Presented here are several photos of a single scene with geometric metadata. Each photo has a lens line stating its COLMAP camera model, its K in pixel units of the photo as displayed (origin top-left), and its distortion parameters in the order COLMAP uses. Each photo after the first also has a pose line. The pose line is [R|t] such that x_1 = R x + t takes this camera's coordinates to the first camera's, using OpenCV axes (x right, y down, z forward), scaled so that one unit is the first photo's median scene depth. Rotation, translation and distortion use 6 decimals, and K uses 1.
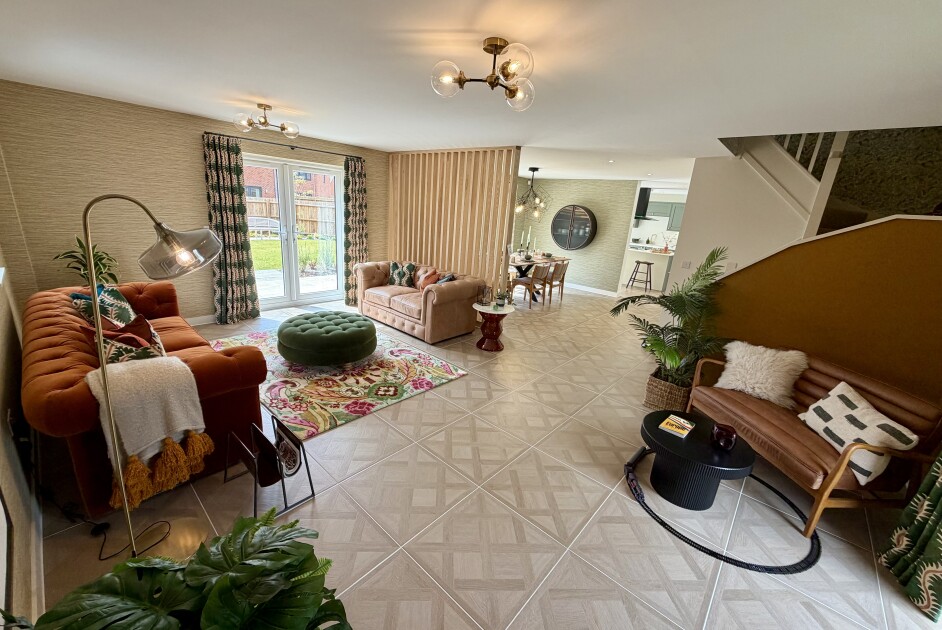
lens RADIAL K [[371.1, 0, 468.1], [0, 371.1, 314.0], [0, 0, 1]] dist [-0.000594, -0.000104]
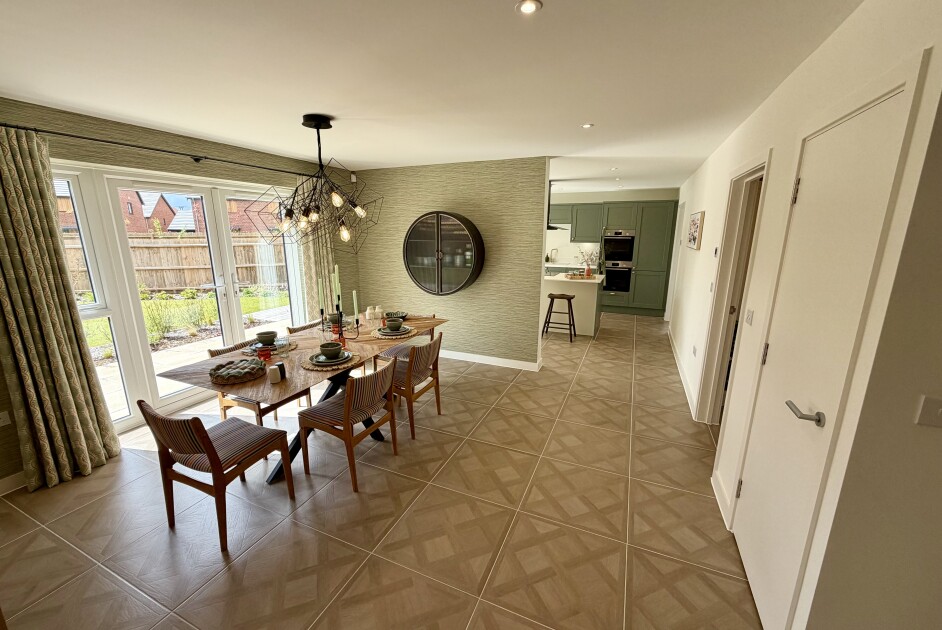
lens RADIAL K [[371.1, 0, 468.6], [0, 371.1, 317.8], [0, 0, 1]] dist [-0.000594, -0.000104]
pose [[0.945424, -0.141716, 0.293409, 0.145426], [0.152895, 0.988123, -0.015395, -0.124369], [-0.287743, 0.059416, 0.955863, 0.472962]]
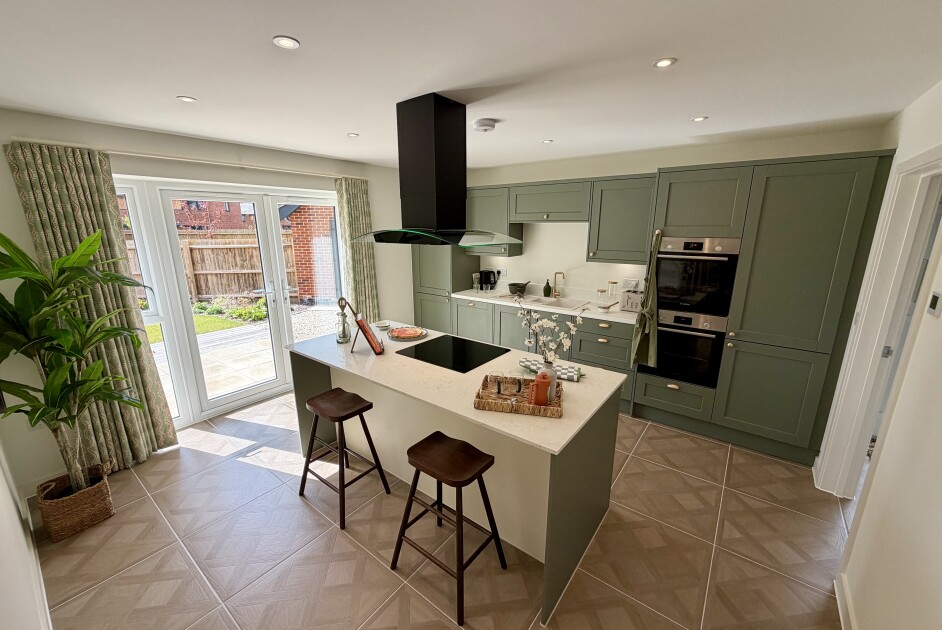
lens RADIAL K [[371.1, 0, 475.1], [0, 371.1, 314.7], [0, 0, 1]] dist [-0.000594, -0.000104]
pose [[0.991130, -0.090904, 0.096944, 0.496091], [0.095455, 0.994488, -0.043376, -0.214366], [-0.092466, 0.052245, 0.994344, 0.843985]]
